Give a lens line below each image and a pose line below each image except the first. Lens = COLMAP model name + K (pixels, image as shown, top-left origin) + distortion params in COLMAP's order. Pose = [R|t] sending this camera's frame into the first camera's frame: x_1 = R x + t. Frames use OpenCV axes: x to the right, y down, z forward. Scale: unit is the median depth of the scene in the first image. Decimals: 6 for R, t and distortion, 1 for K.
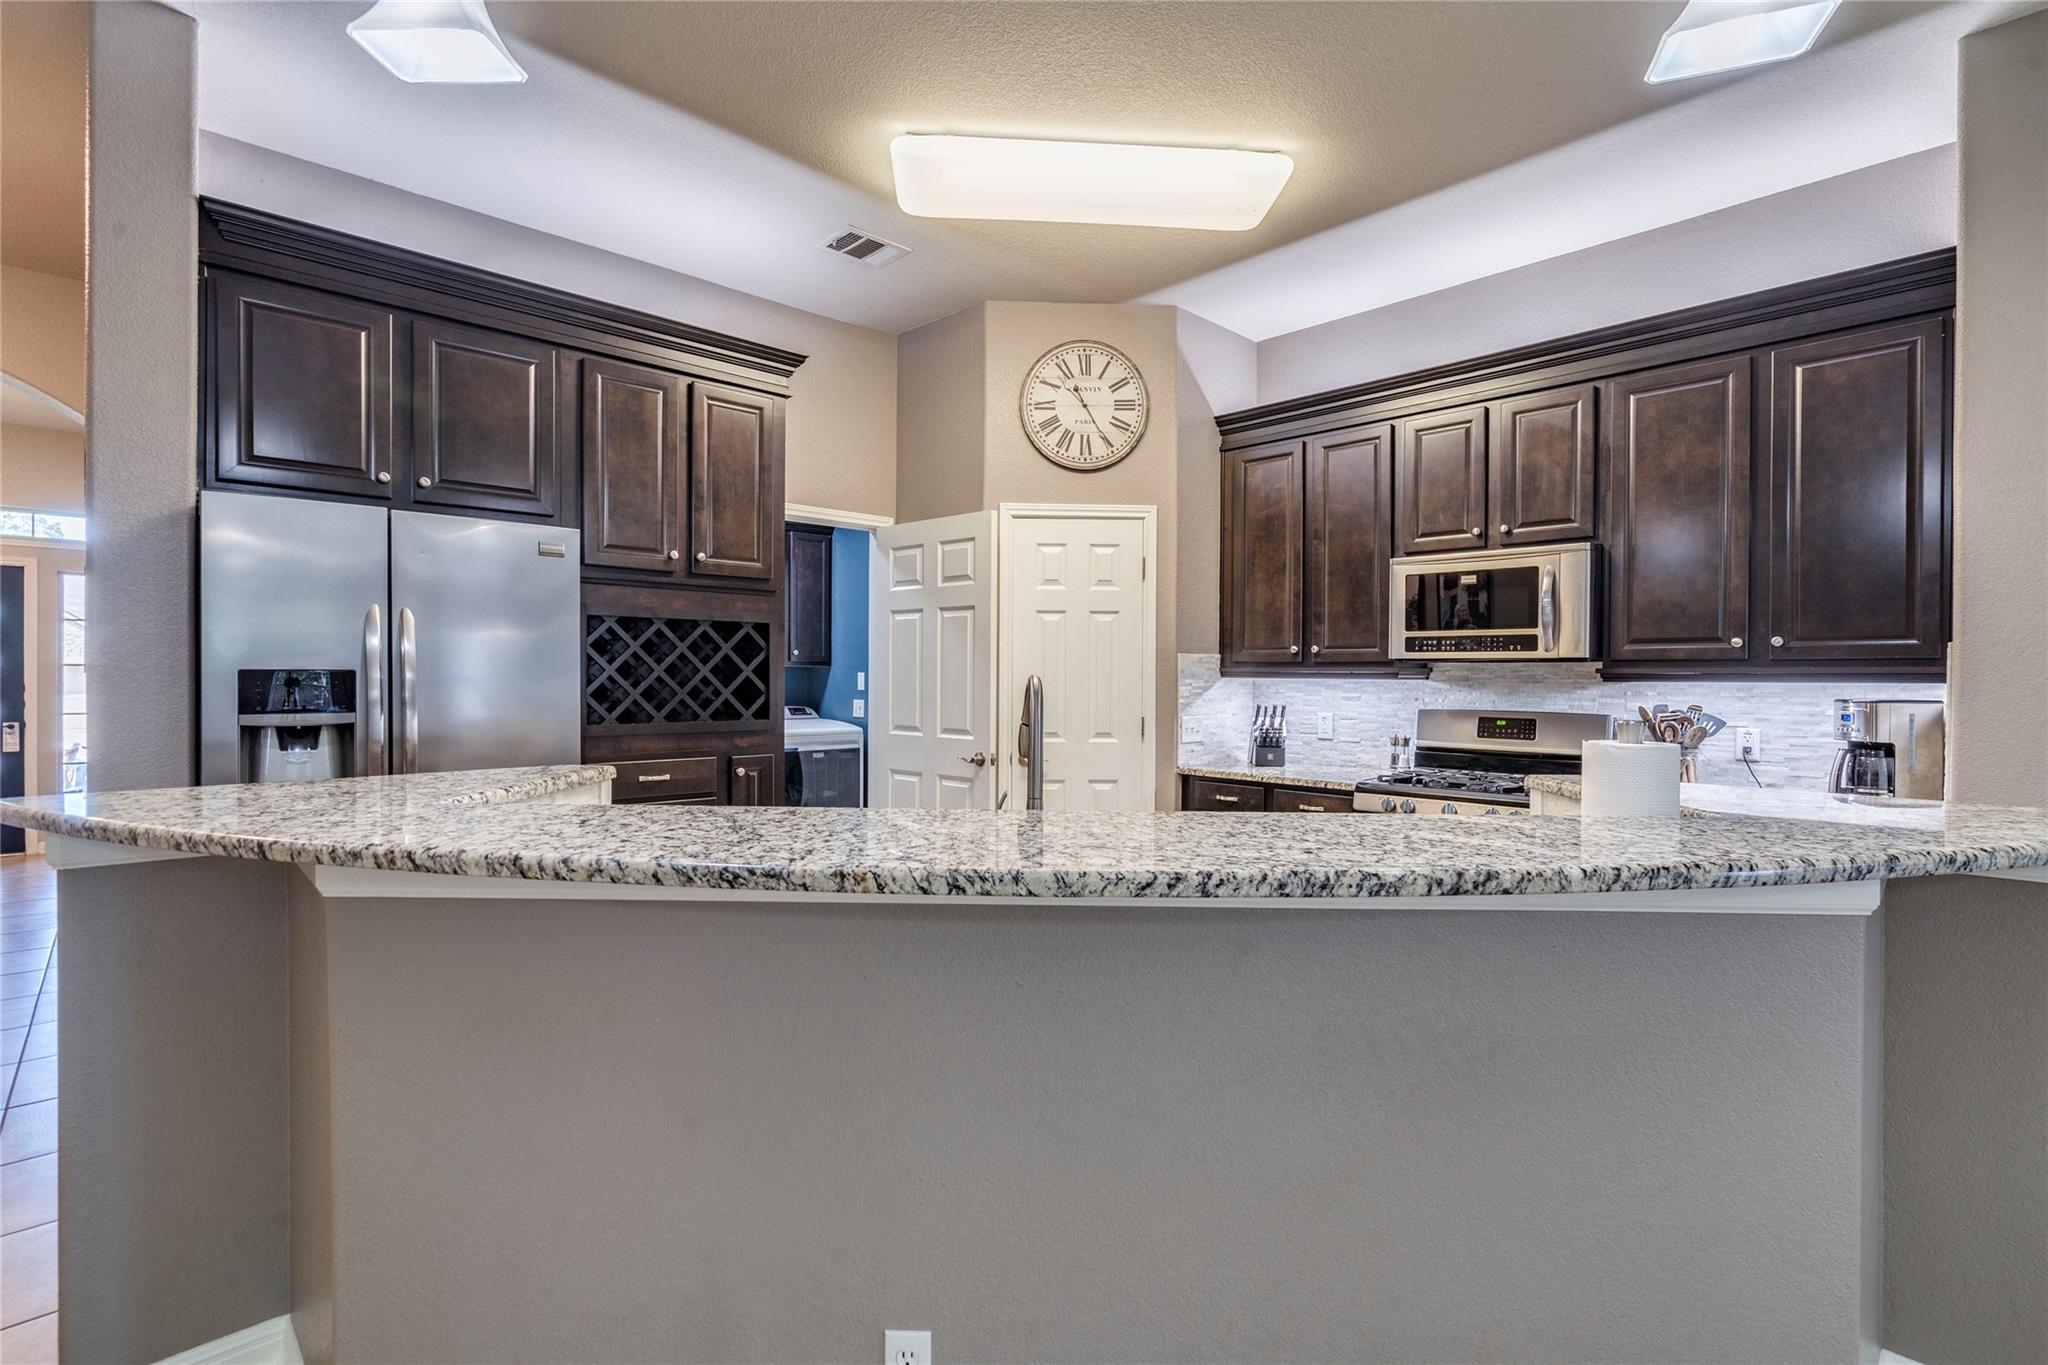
lens RADIAL K [[998.4, 0, 1009.4], [0, 998.4, 693.3], [0, 0, 1]] dist [-0.001034, 0.000331]
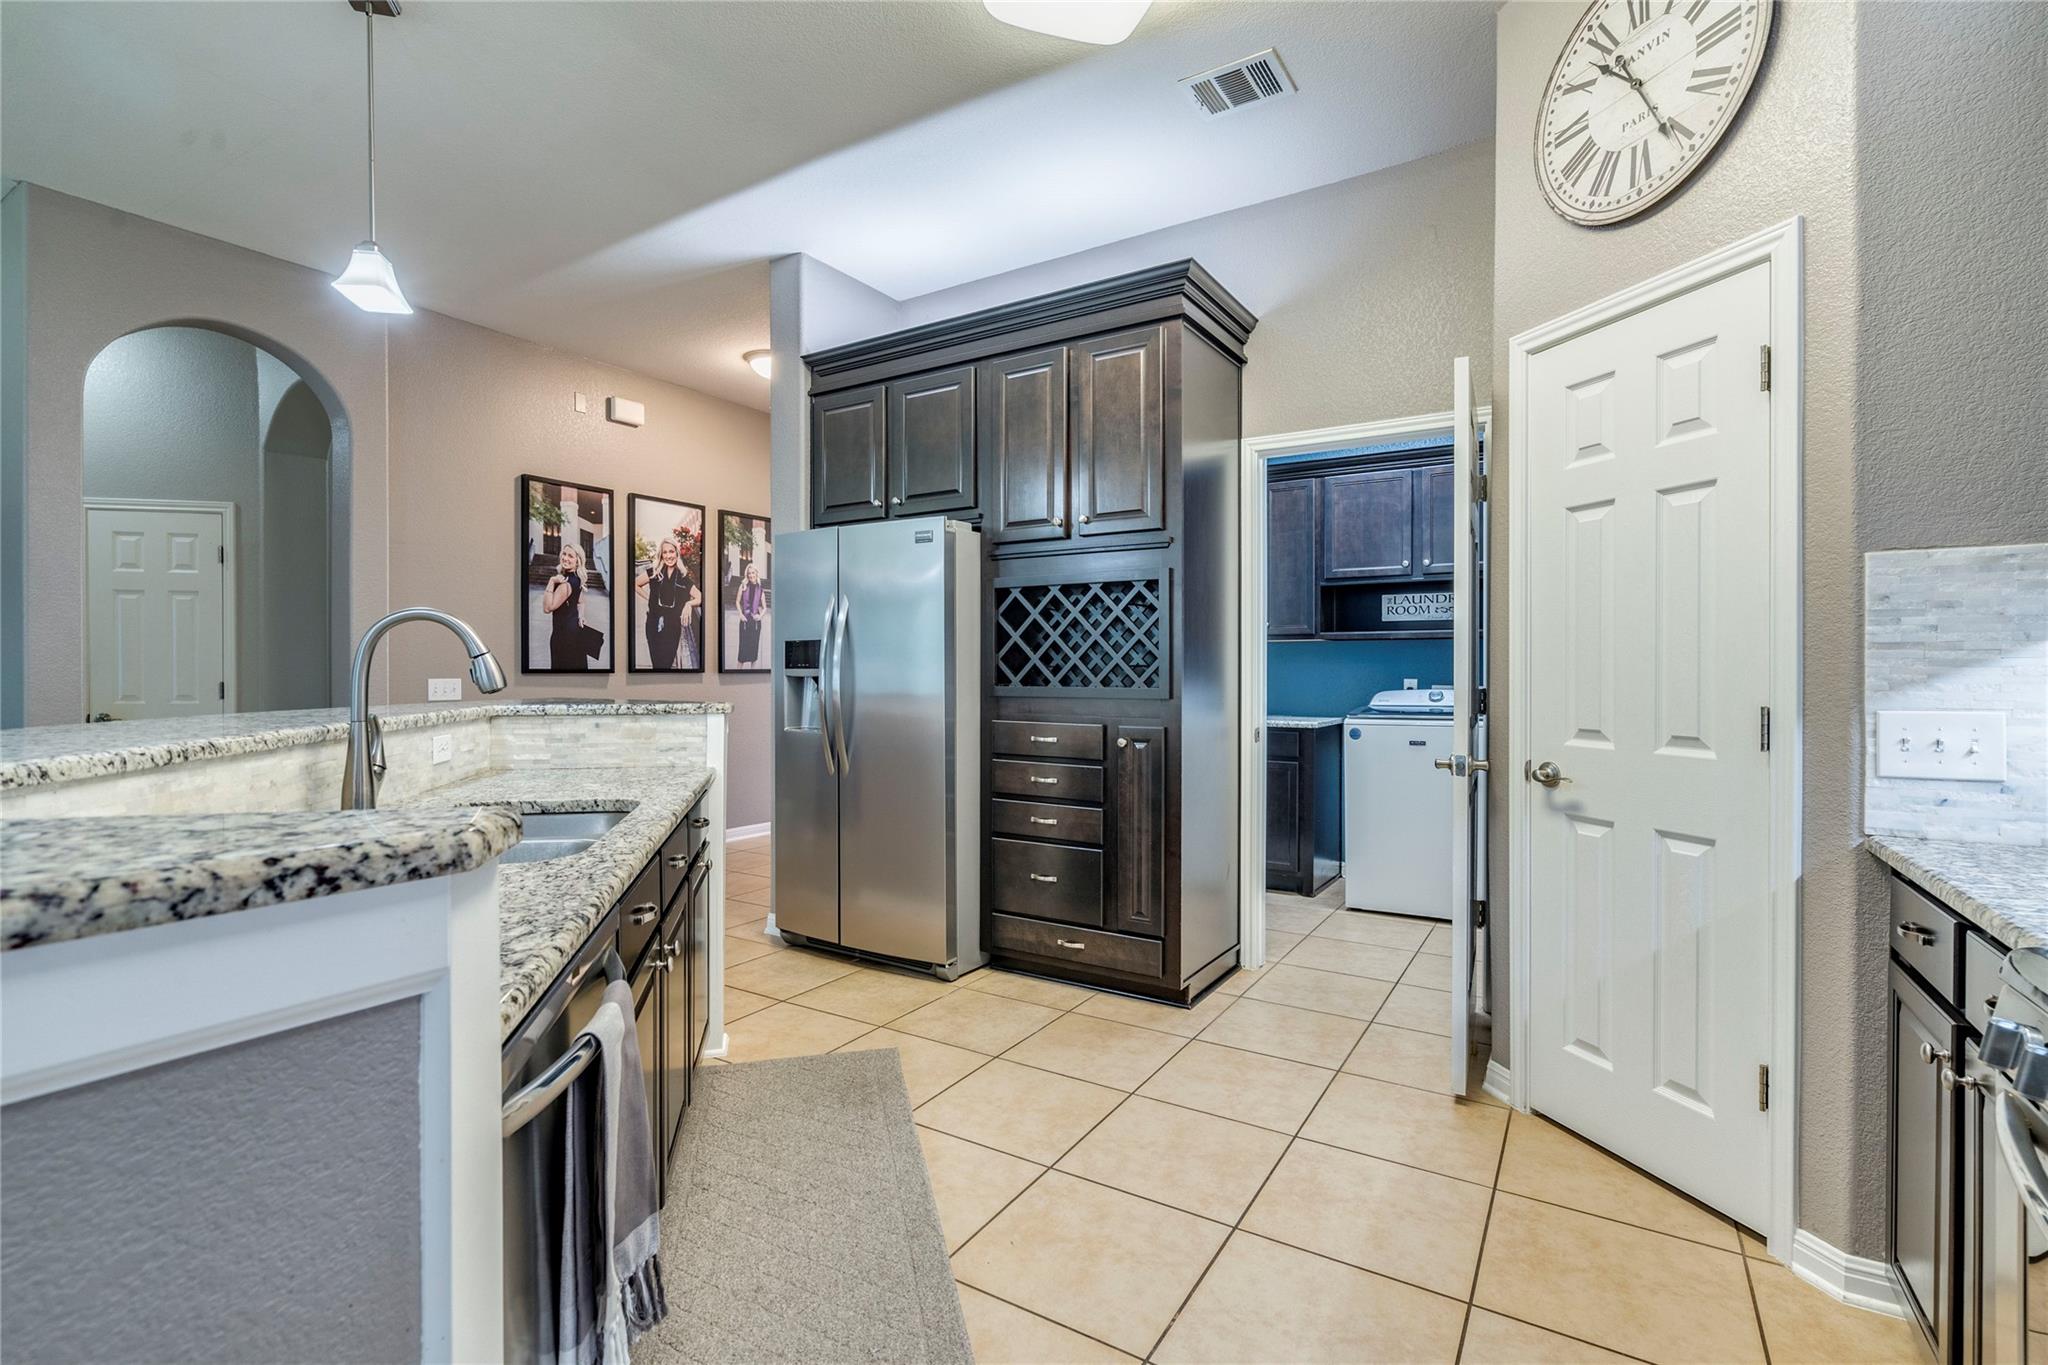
lens RADIAL K [[920.3, 0, 963.1], [0, 920.3, 676.6], [0, 0, 1]] dist [0.002402, 0.000586]
pose [[0.228124, 0.005845, -0.973615, 0.477518], [-0.016200, 0.999866, 0.002207, 0.015958], [0.973497, 0.015269, 0.228188, 0.594033]]
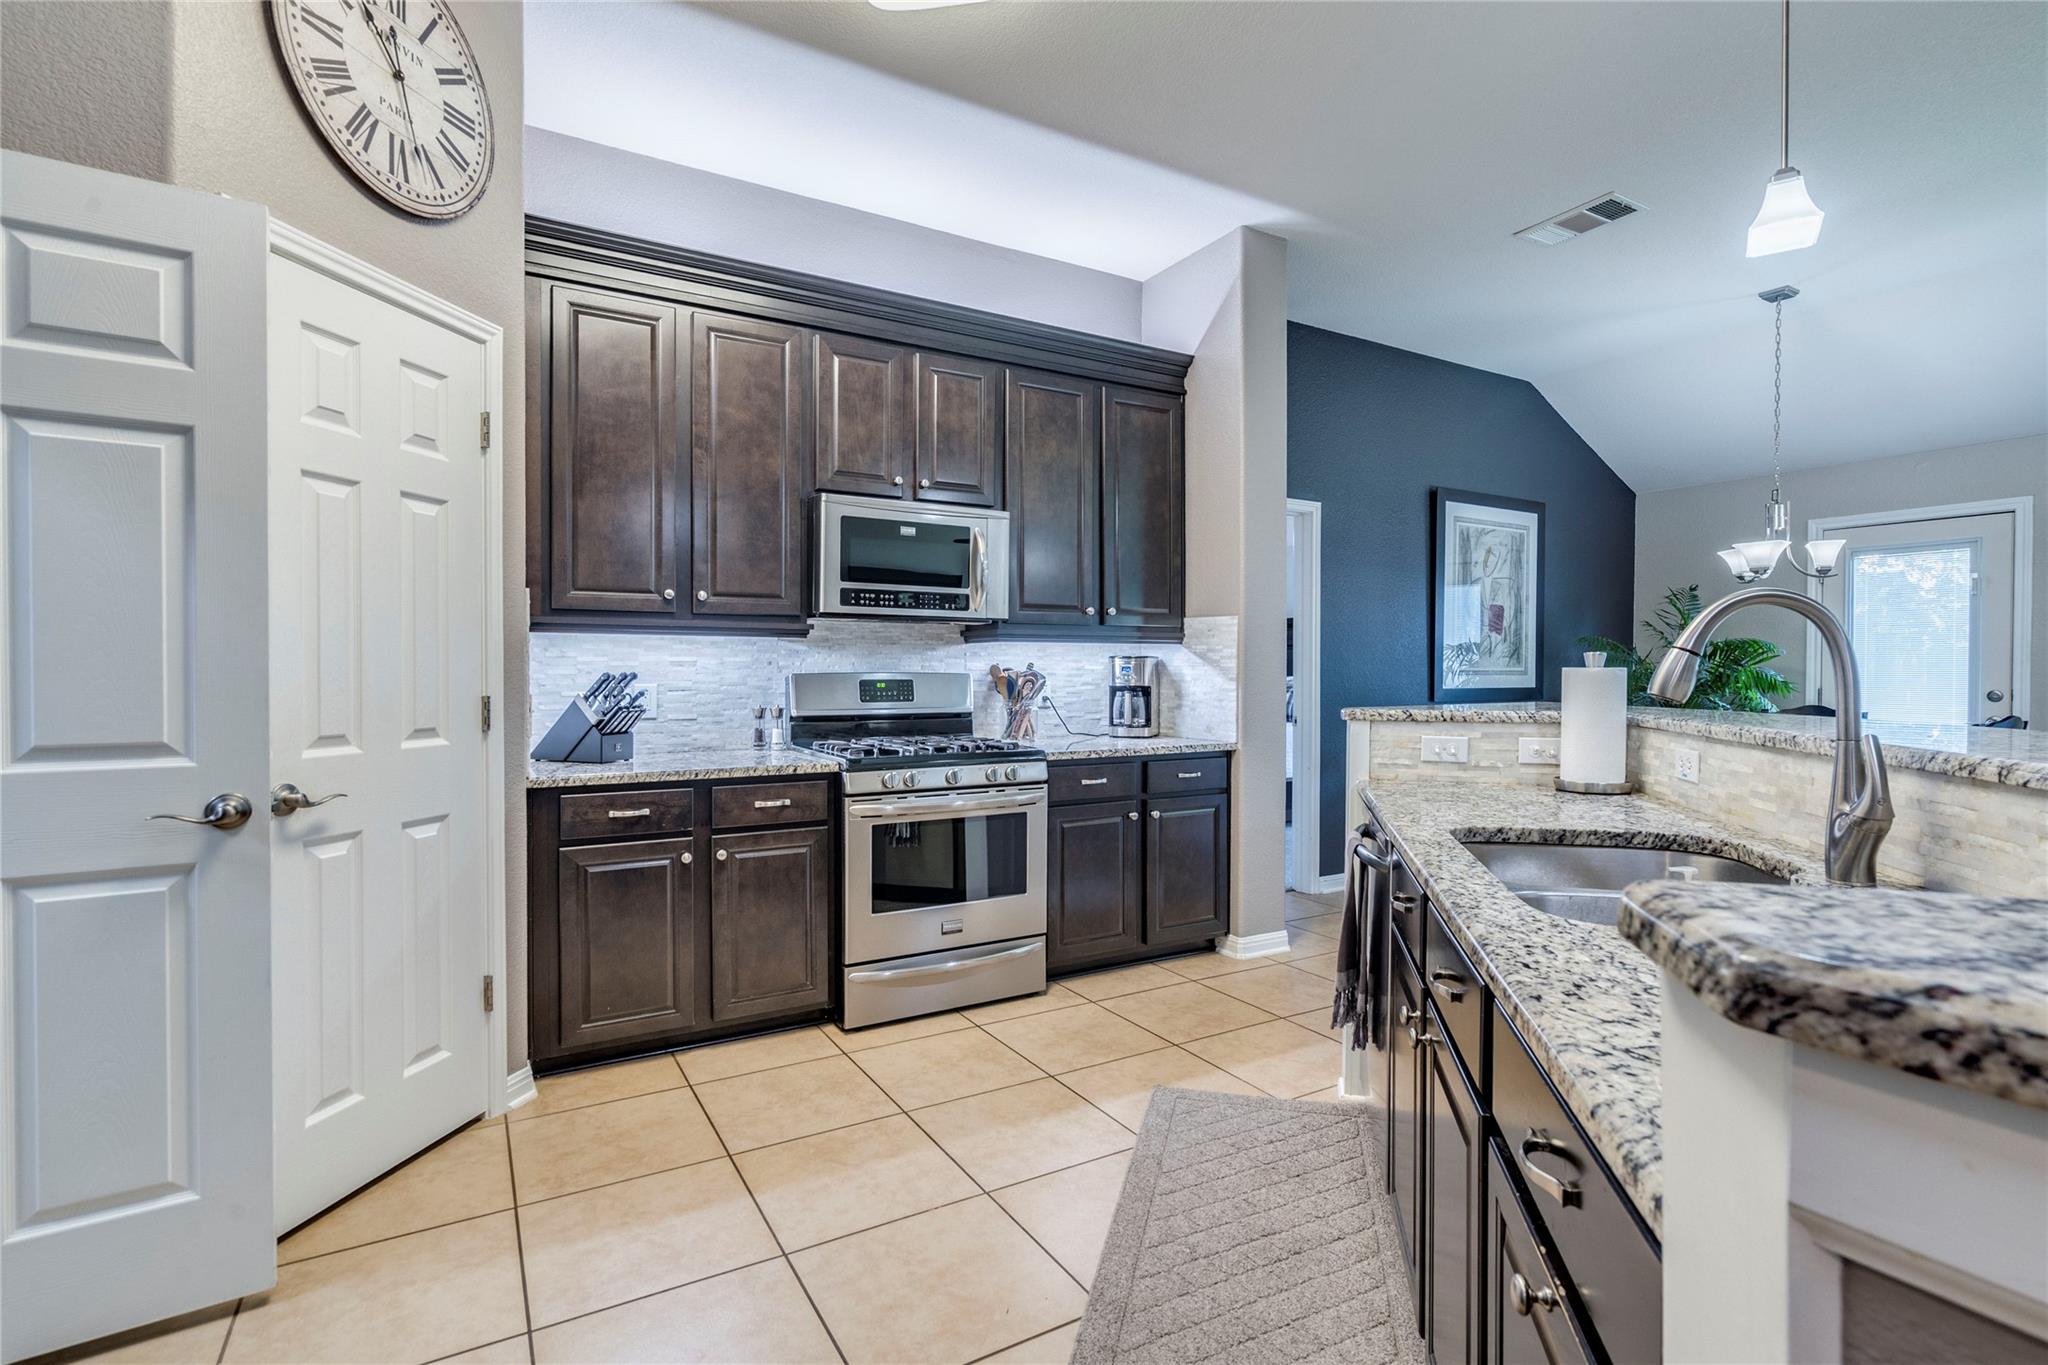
lens RADIAL K [[971.4, 0, 1014.3], [0, 971.4, 685.4], [0, 0, 1]] dist [0.002315, 0.000470]
pose [[0.201599, -0.022222, 0.979216, -0.364365], [0.016778, 0.999674, 0.019232, 0.012989], [-0.979324, 0.012552, 0.201906, 0.632697]]
